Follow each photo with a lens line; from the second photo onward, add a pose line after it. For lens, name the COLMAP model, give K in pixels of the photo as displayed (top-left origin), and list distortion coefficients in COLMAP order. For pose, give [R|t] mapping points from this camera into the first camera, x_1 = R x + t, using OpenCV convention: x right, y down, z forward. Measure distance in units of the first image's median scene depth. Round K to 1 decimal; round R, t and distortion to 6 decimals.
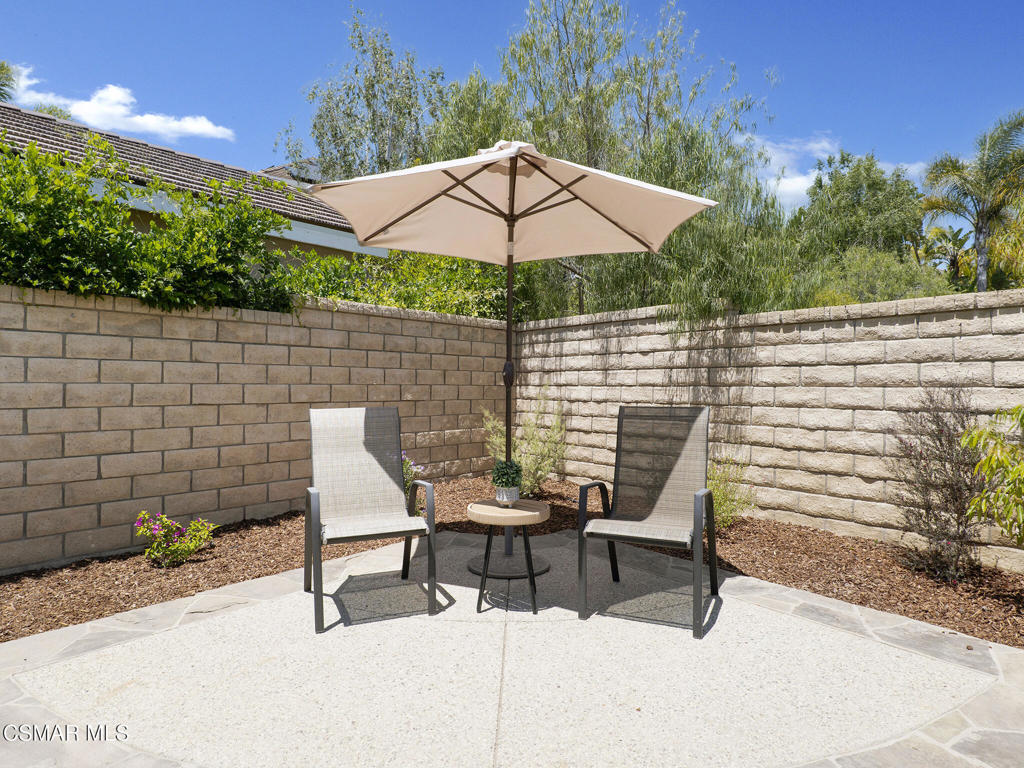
lens RADIAL K [[637.6, 0, 509.6], [0, 637.6, 386.3], [0, 0, 1]] dist [0.002095, 0.000494]
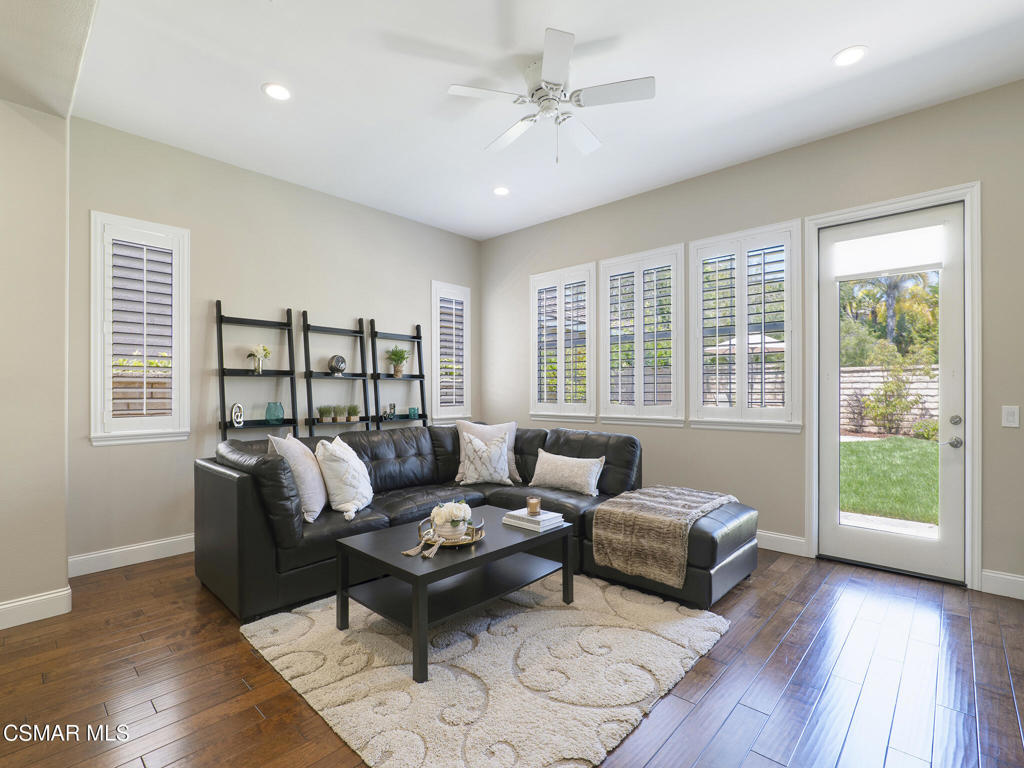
lens RADIAL K [[483.3, 0, 514.6], [0, 483.3, 391.0], [0, 0, 1]] dist [-0.015640, 0.002772]
pose [[0.998949, -0.012623, -0.044056, -1.389792], [0.012889, 0.999900, 0.005744, -0.034150], [0.043979, -0.006306, 0.999013, -2.176184]]
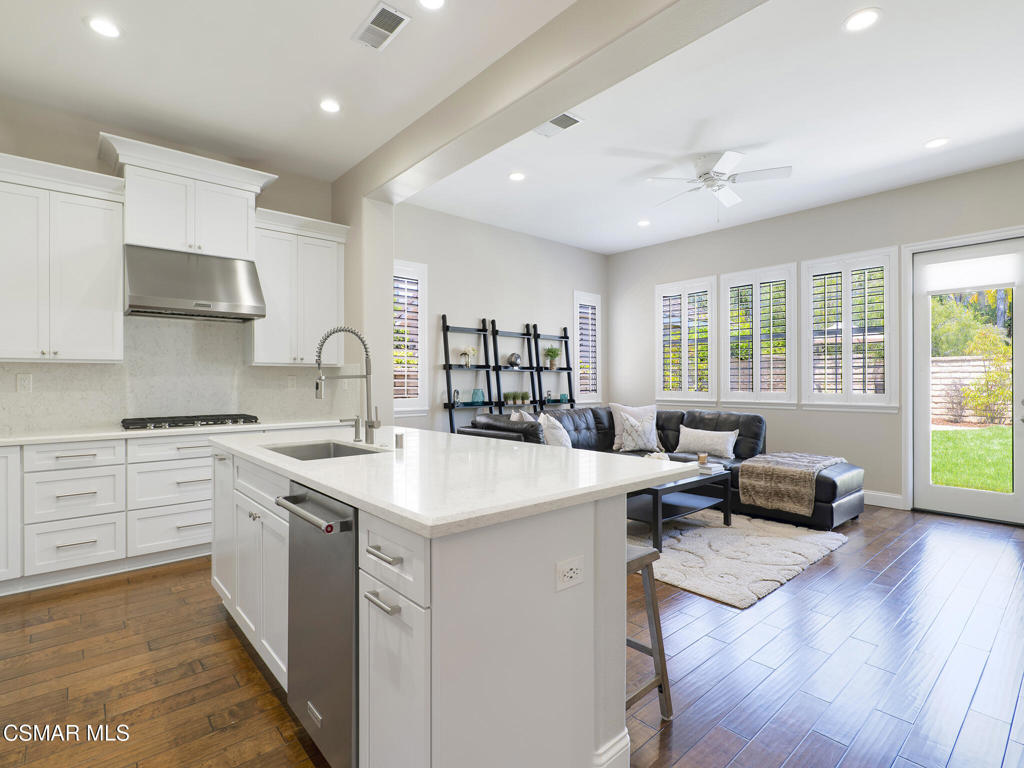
lens RADIAL K [[506.8, 0, 513.3], [0, 506.8, 381.2], [0, 0, 1]] dist [-0.003628, -0.000464]
pose [[0.988584, -0.013122, -0.150096, -1.625759], [0.013984, 0.999891, 0.004685, -0.038319], [0.150019, -0.006730, 0.988660, -2.593640]]
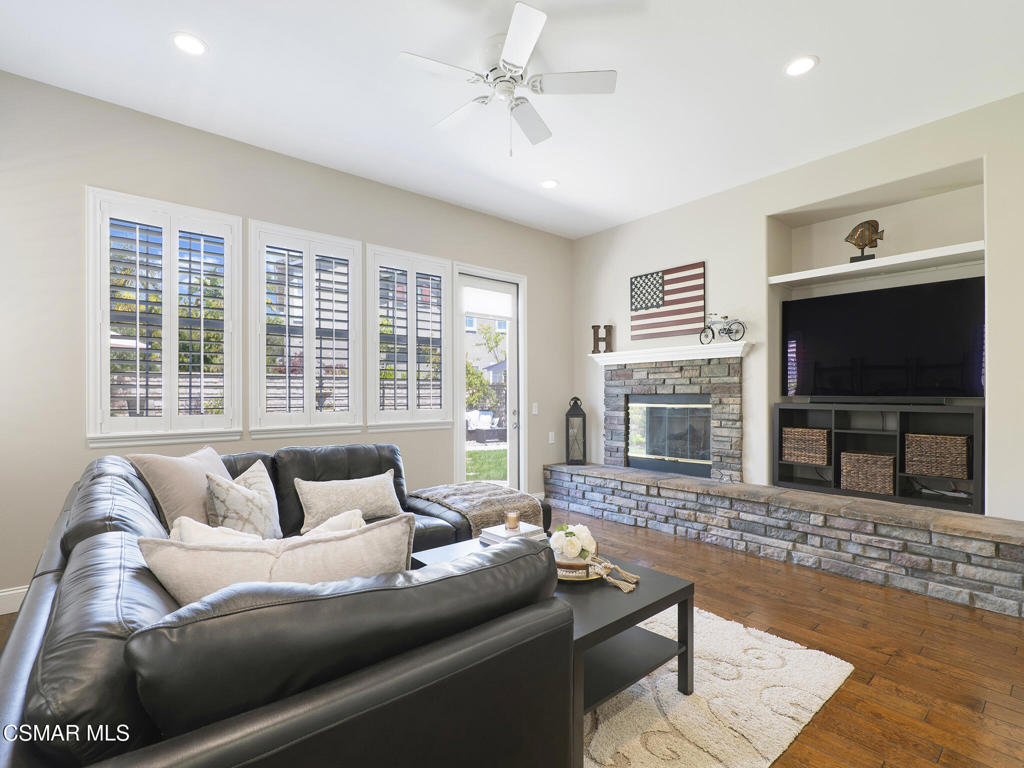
lens RADIAL K [[483.3, 0, 511.2], [0, 483.3, 395.1], [0, 0, 1]] dist [-0.015640, 0.002772]
pose [[0.168373, -0.011487, 0.985656, -2.018378], [-0.001257, 0.999929, 0.011868, -0.036414], [-0.985722, -0.003238, 0.168347, -1.587734]]
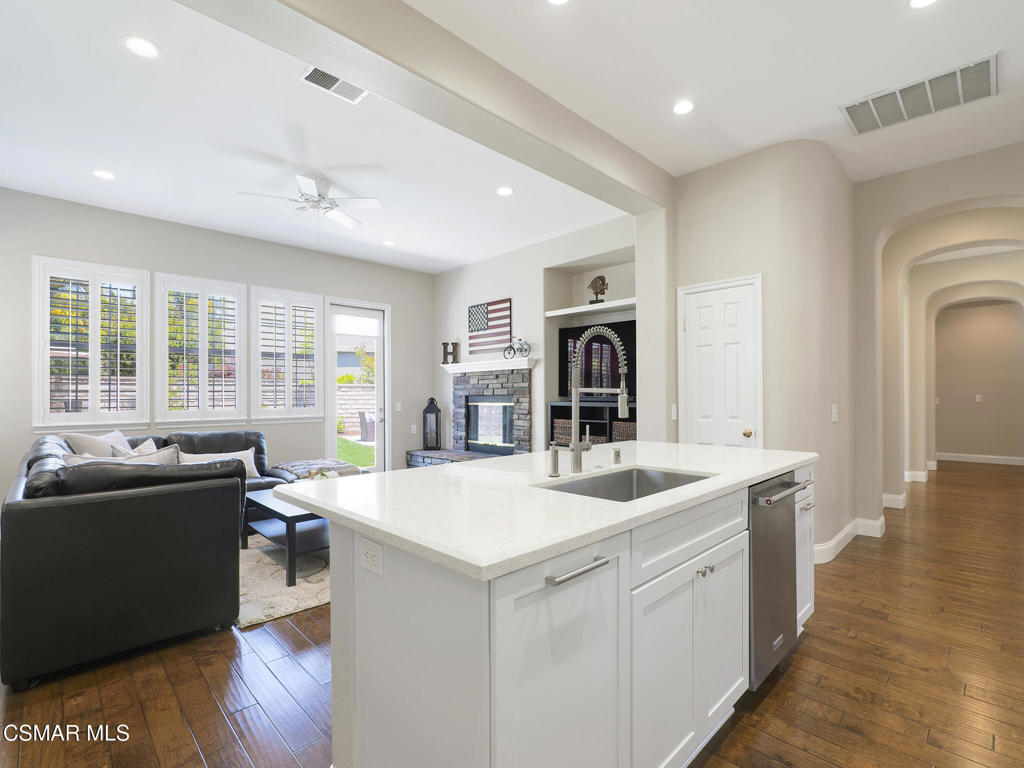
lens RADIAL K [[483.3, 0, 510.7], [0, 483.3, 392.2], [0, 0, 1]] dist [-0.015640, 0.002772]
pose [[0.098297, -0.004333, 0.995148, -2.368739], [0.001067, 0.999990, 0.004249, -0.042406], [-0.995157, 0.000644, 0.098301, -1.998889]]
